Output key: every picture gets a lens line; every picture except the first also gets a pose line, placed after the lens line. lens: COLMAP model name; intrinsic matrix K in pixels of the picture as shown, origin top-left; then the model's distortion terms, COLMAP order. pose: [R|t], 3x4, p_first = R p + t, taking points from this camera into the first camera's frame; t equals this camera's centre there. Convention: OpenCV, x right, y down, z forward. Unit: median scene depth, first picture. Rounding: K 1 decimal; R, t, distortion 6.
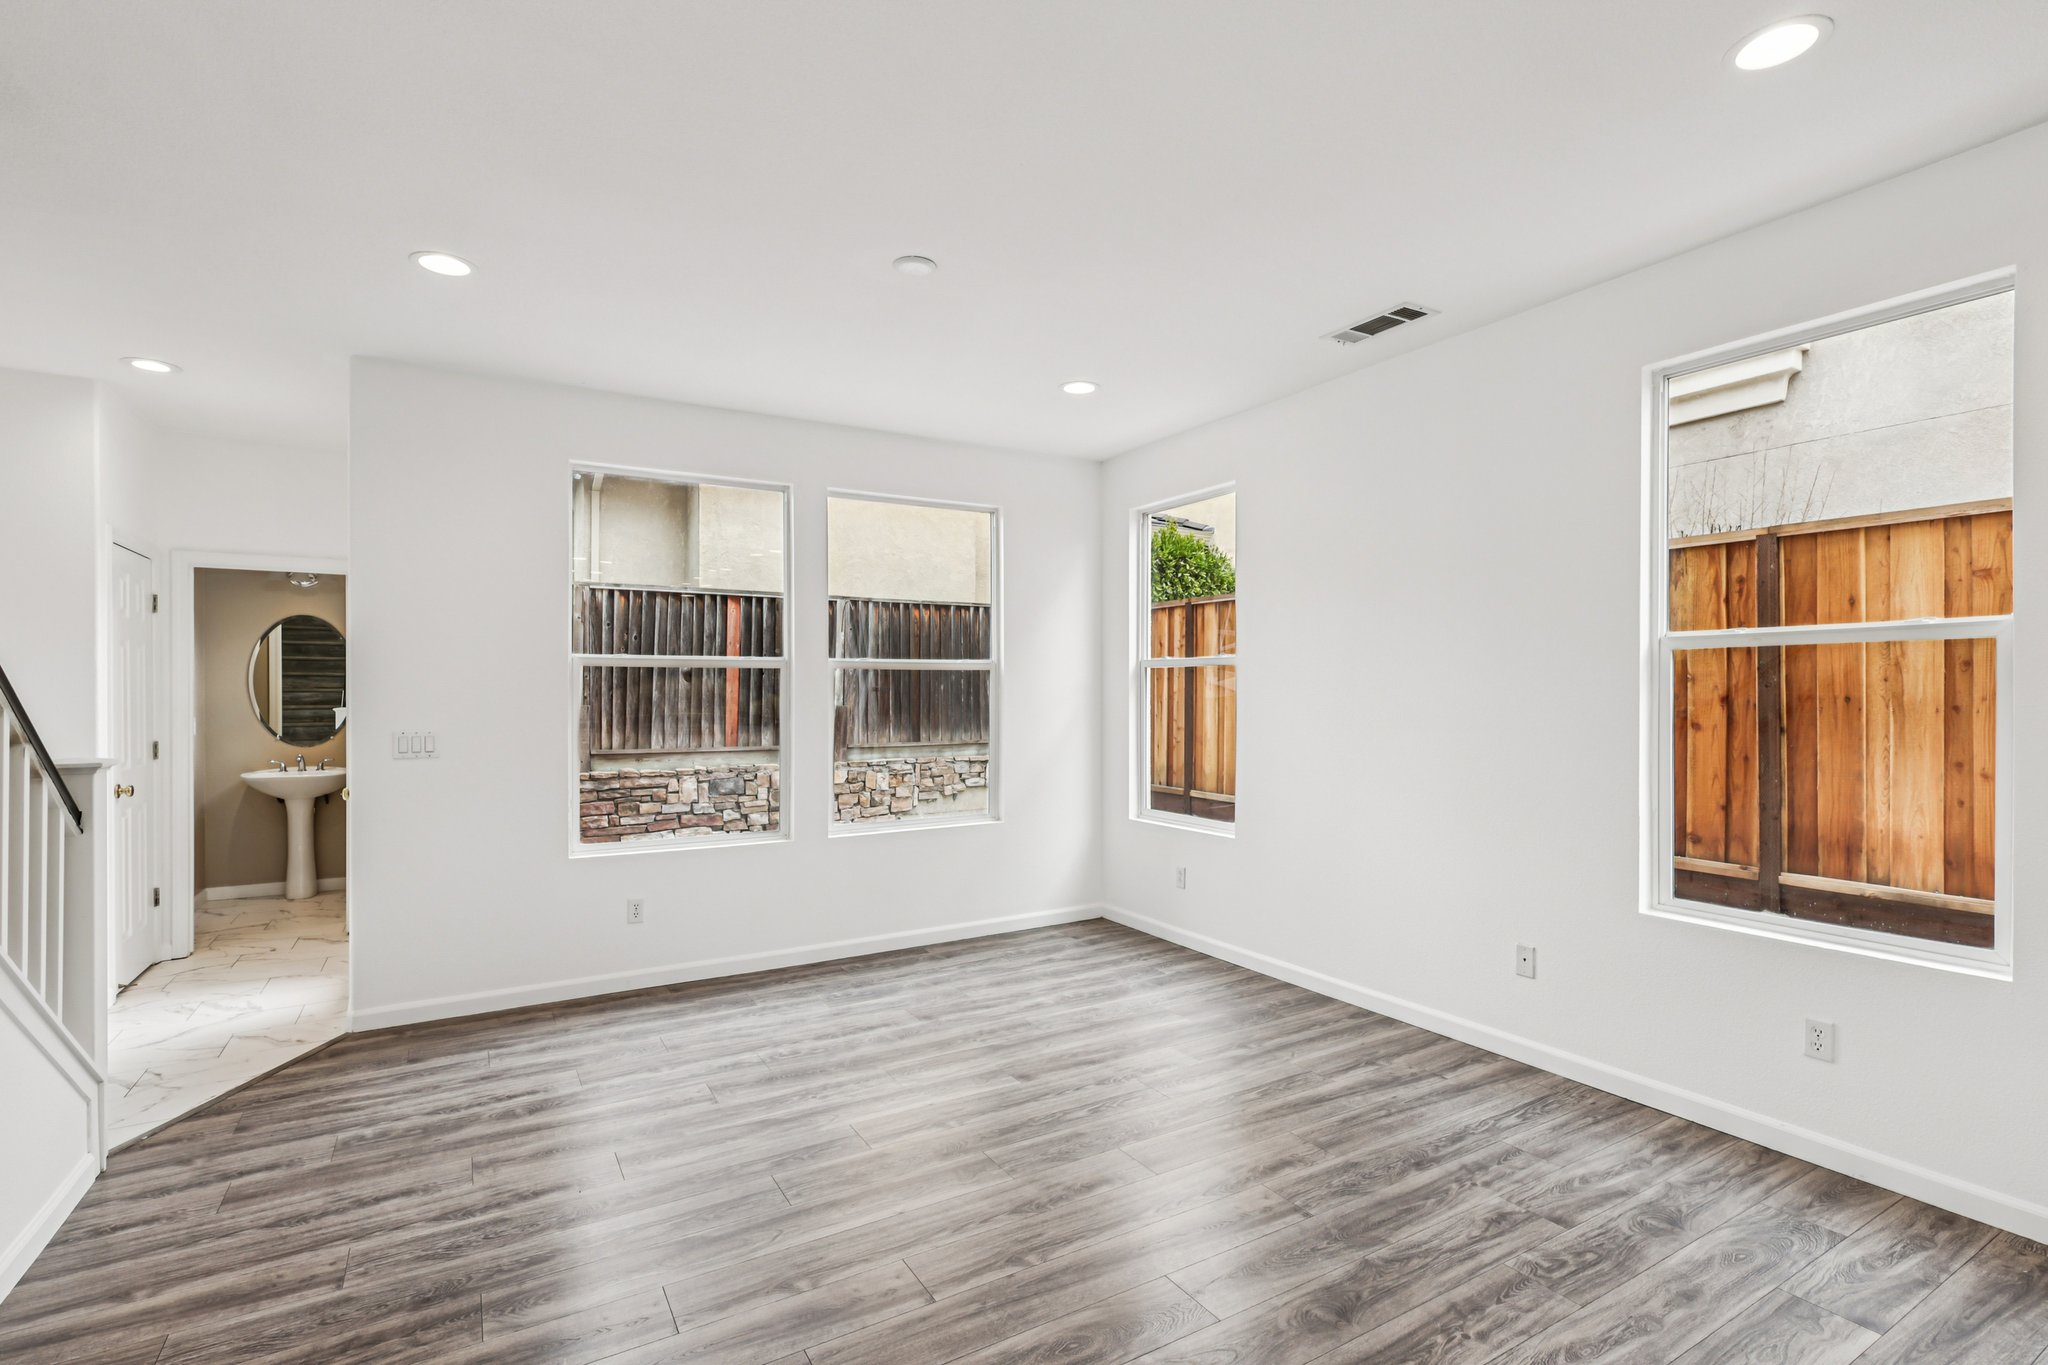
lens RADIAL K [[946.7, 0, 1028.9], [0, 946.7, 686.3], [0, 0, 1]] dist [-0.005683, 0.003827]
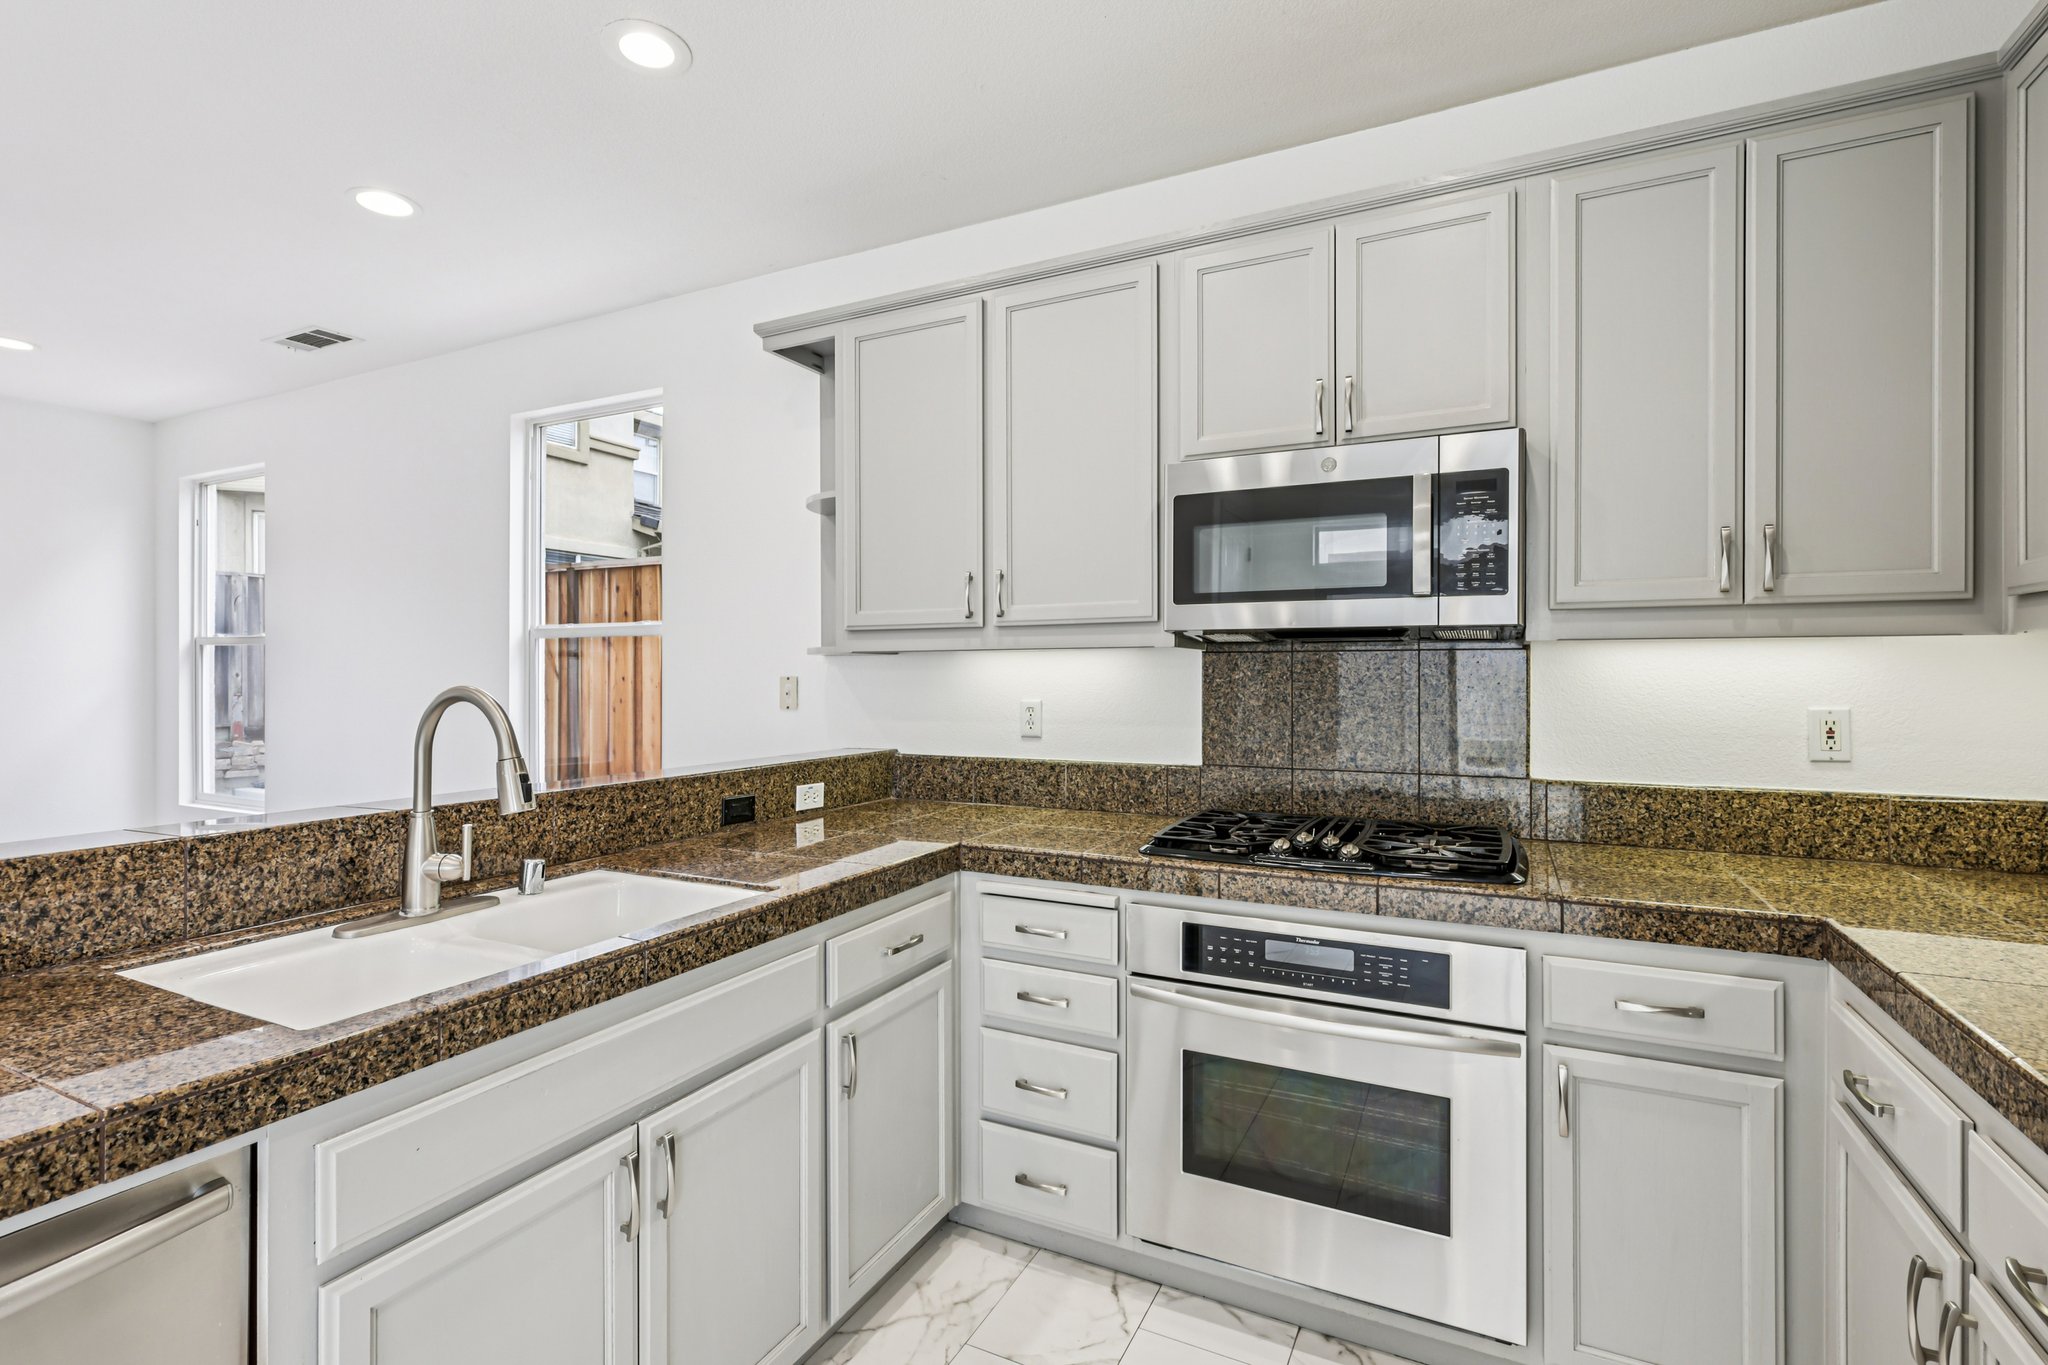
lens RADIAL K [[946.7, 0, 1021.9], [0, 946.7, 679.3], [0, 0, 1]] dist [-0.005683, 0.003827]
pose [[0.842428, -0.001212, 0.538807, 0.300363], [-0.006026, 0.999914, 0.011671, -0.001450], [-0.538775, -0.013079, 0.842348, -0.246458]]
